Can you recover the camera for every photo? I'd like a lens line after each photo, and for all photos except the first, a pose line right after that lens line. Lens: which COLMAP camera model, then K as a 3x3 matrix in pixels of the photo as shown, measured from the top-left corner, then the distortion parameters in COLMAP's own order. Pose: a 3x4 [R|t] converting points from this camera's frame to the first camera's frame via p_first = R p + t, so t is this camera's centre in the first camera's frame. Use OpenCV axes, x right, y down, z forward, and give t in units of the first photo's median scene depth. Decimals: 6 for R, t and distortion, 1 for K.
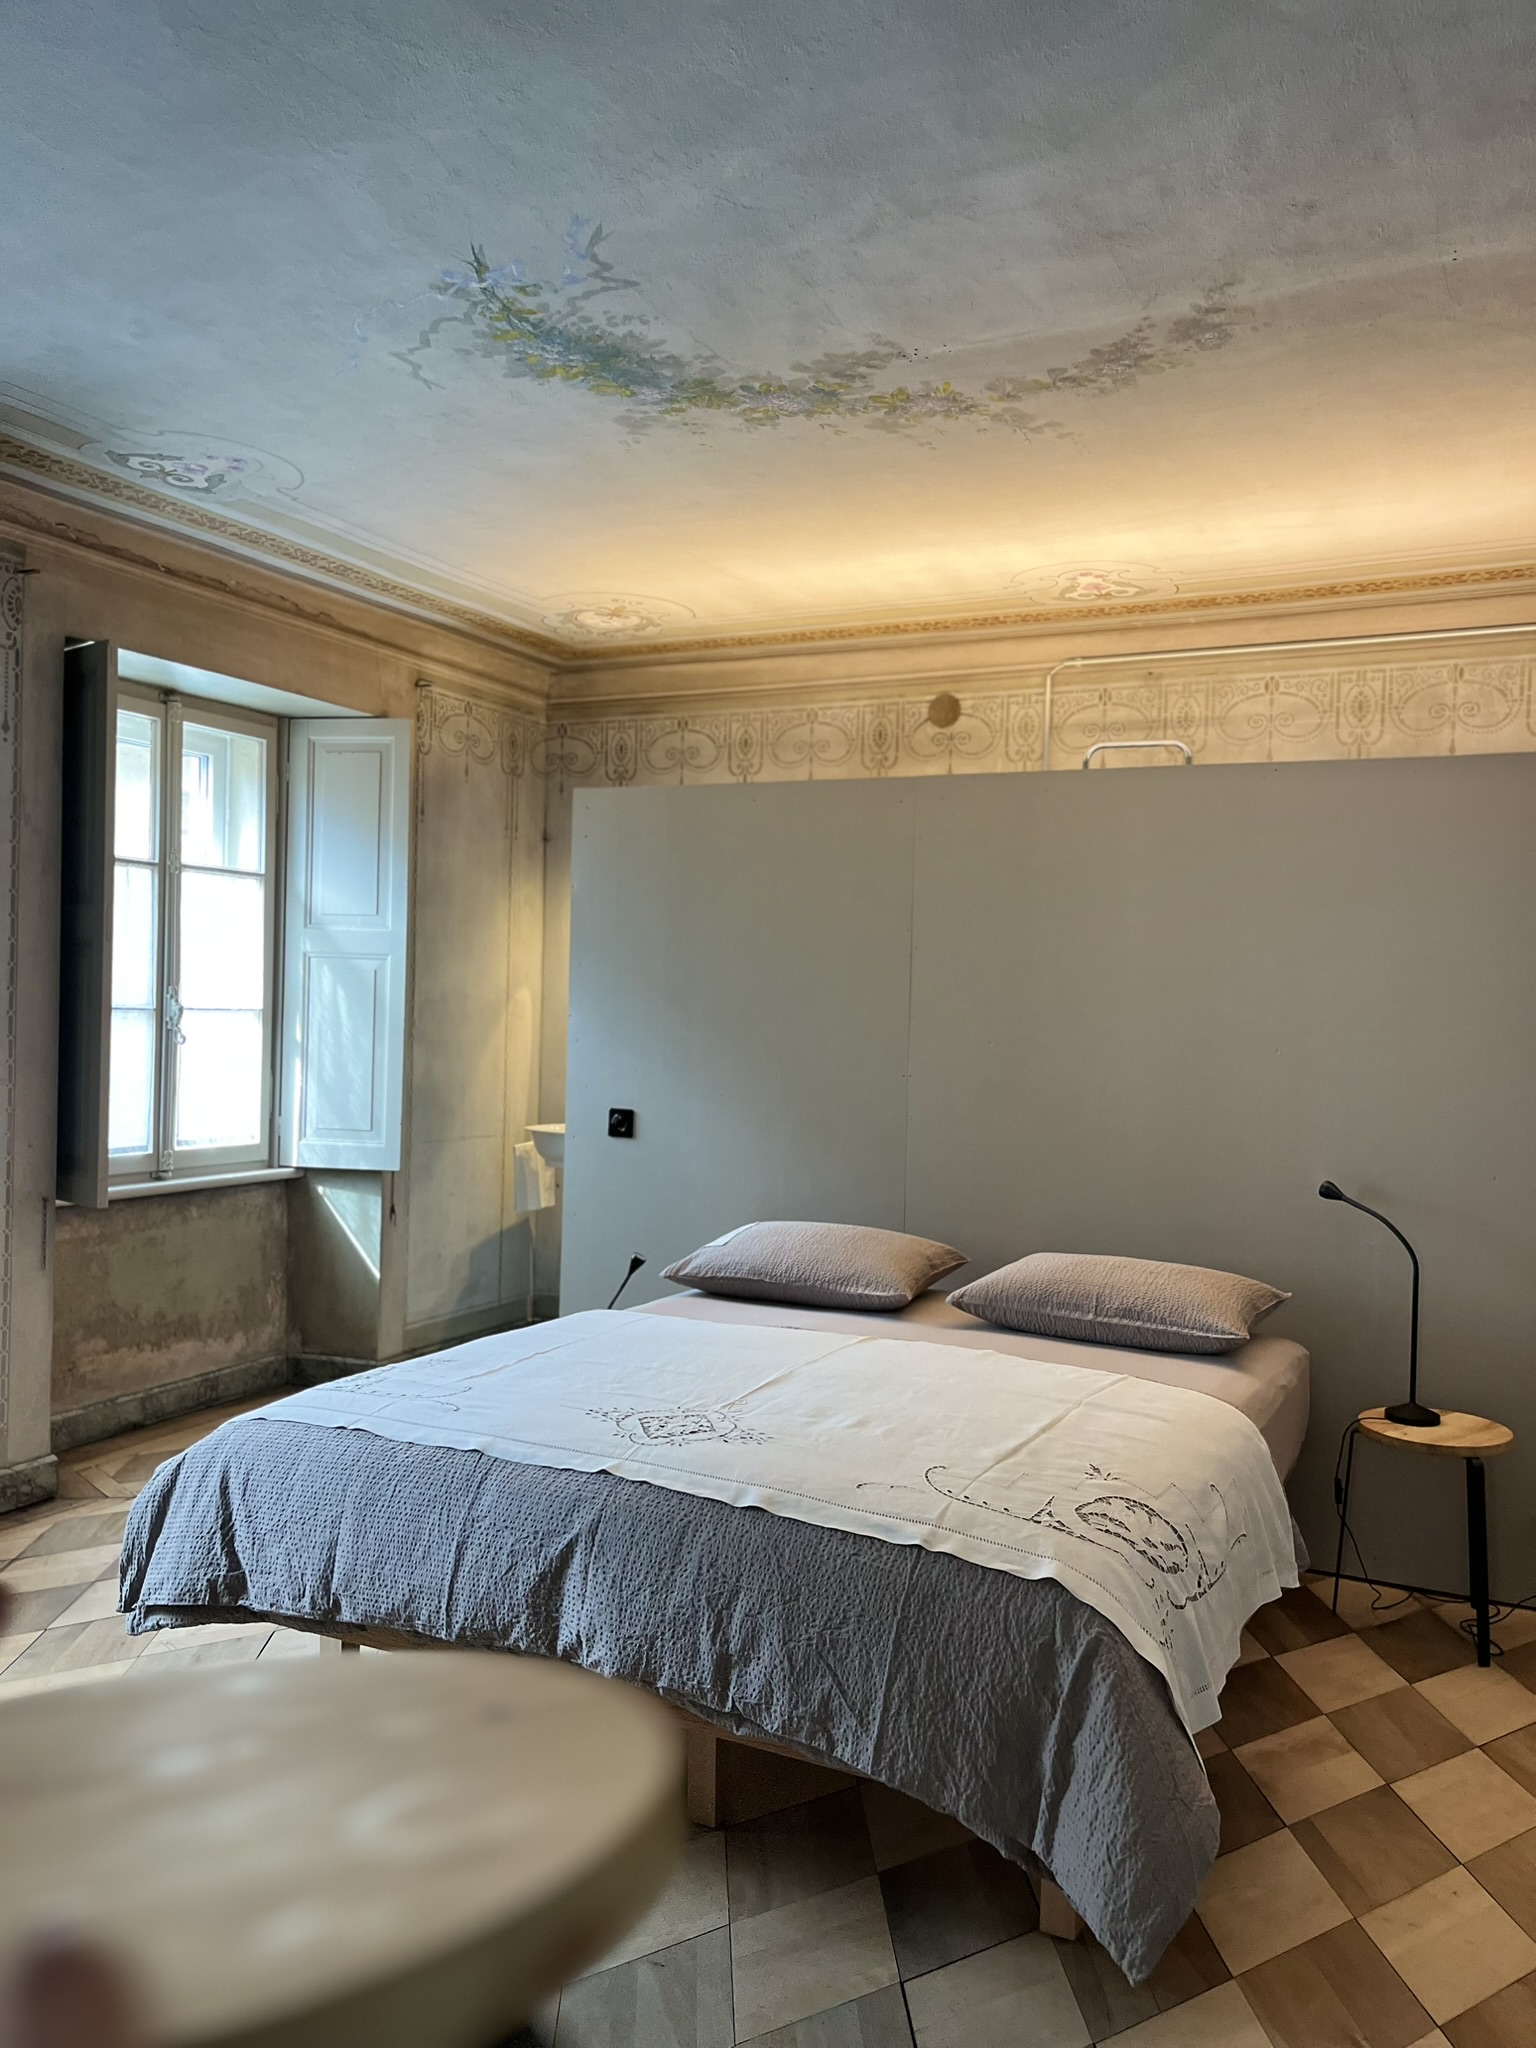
lens RADIAL K [[1545.3, 0, 768.4], [0, 1545.3, 1030.2], [0, 0, 1]] dist [0.062671, -0.102537]
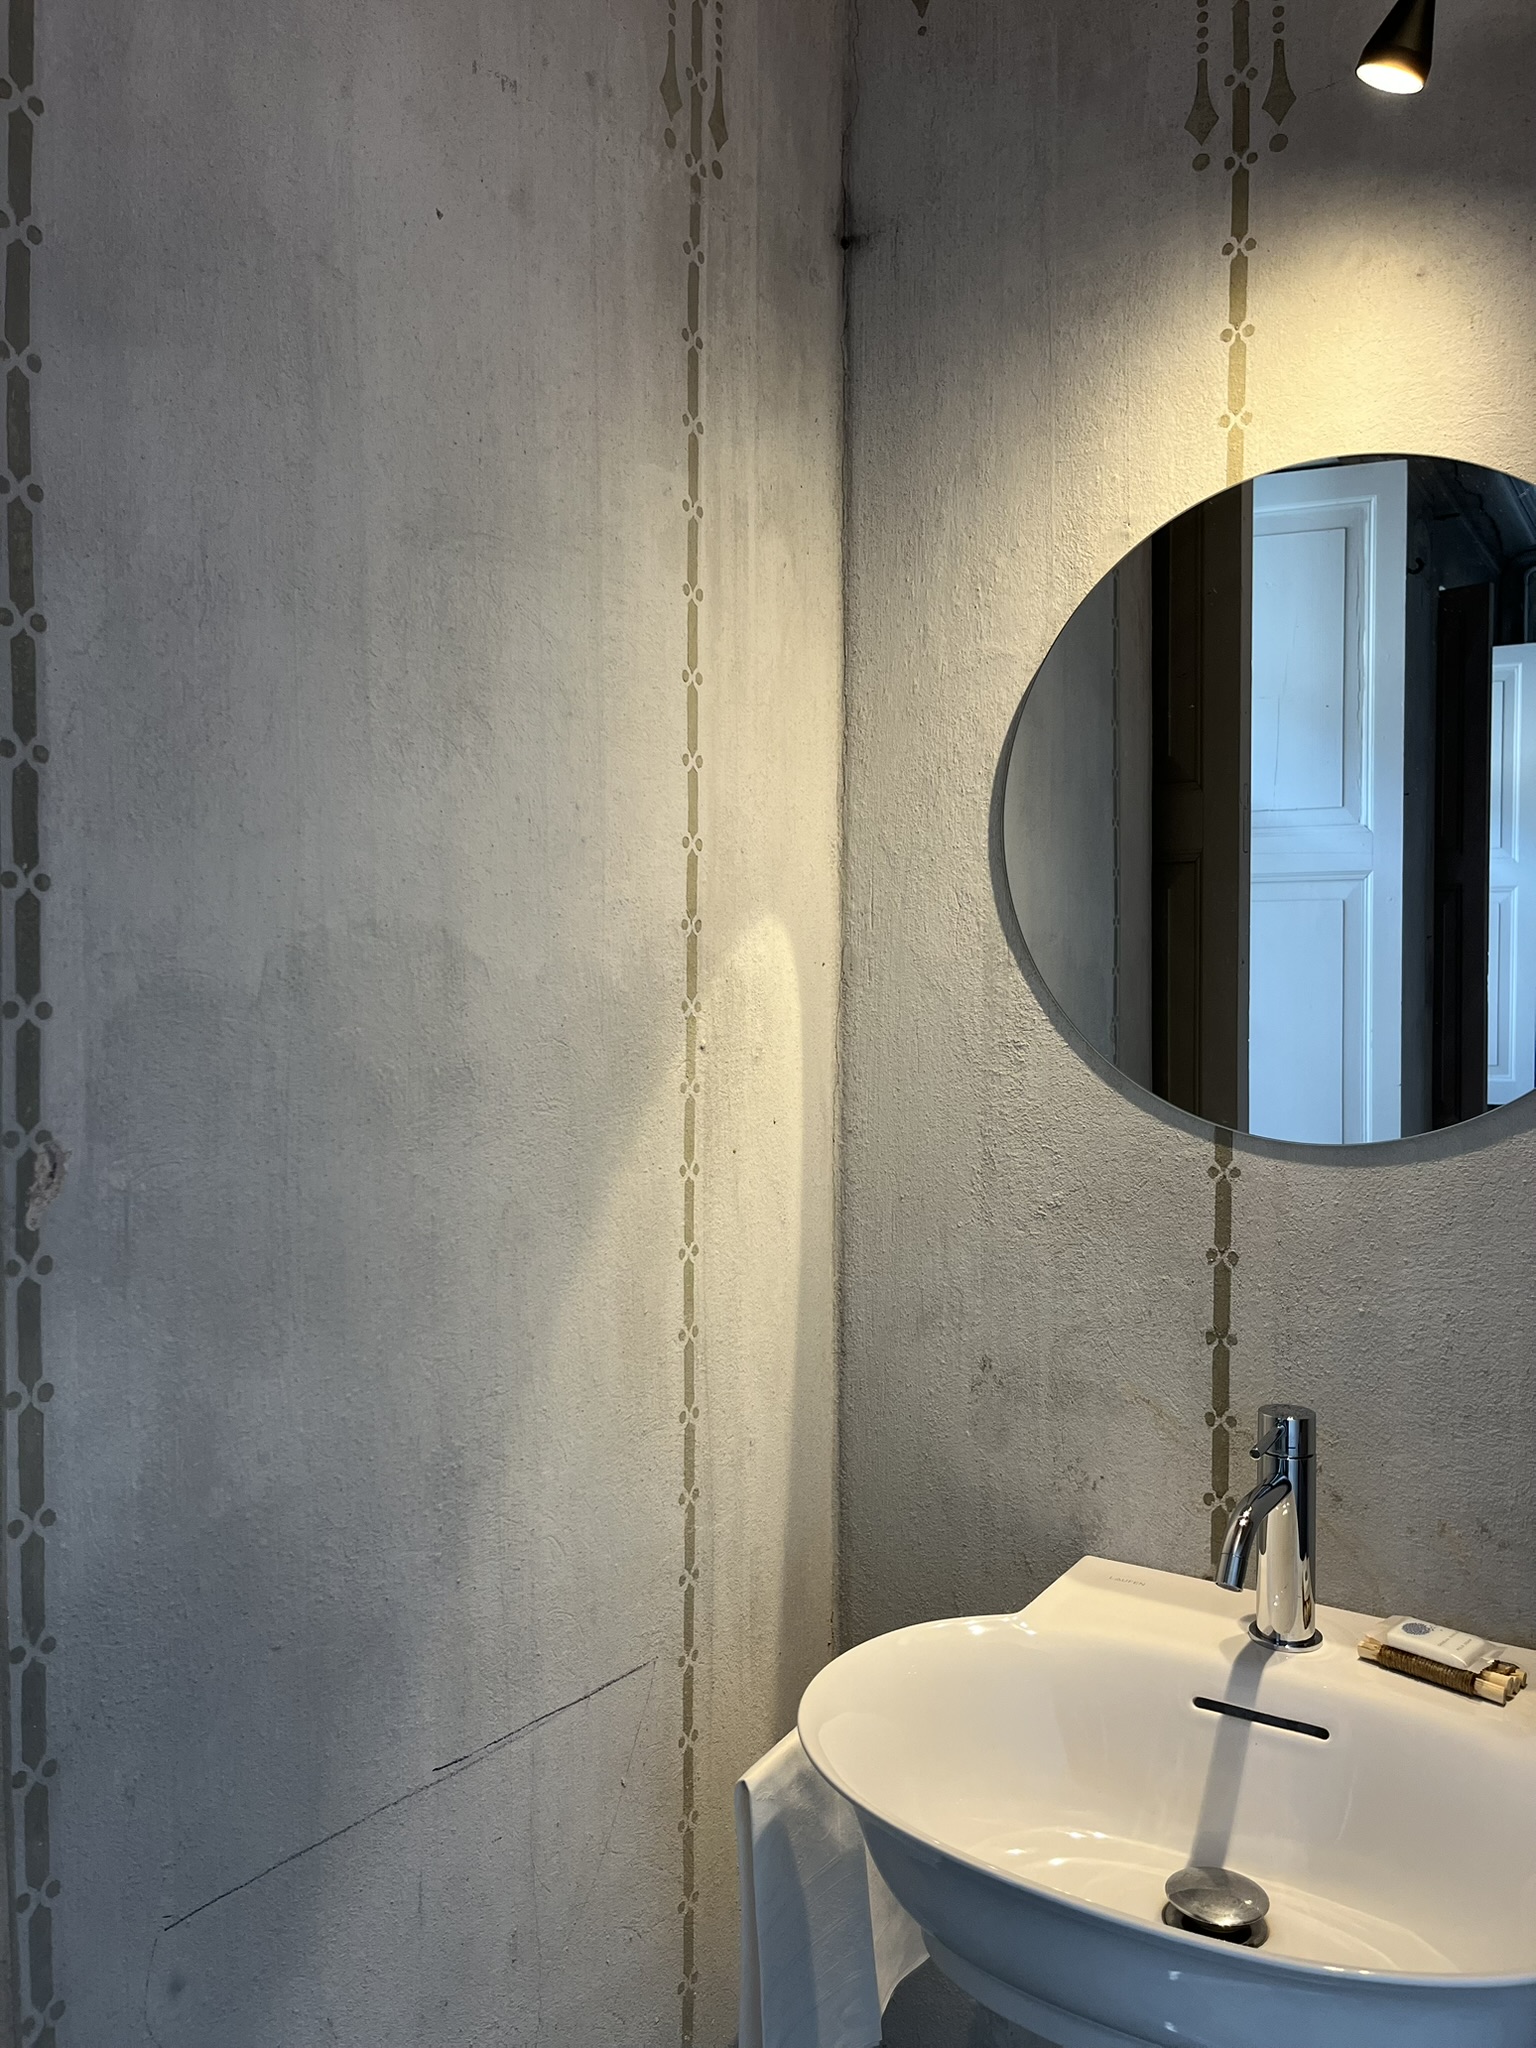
lens RADIAL K [[1545.3, 0, 768.4], [0, 1545.3, 1030.2], [0, 0, 1]] dist [0.062671, -0.102537]
pose [[0.992785, -0.013479, -0.119148, -0.133070], [0.017132, 0.999413, 0.029681, -0.018285], [0.118678, -0.031508, 0.992433, 0.791430]]
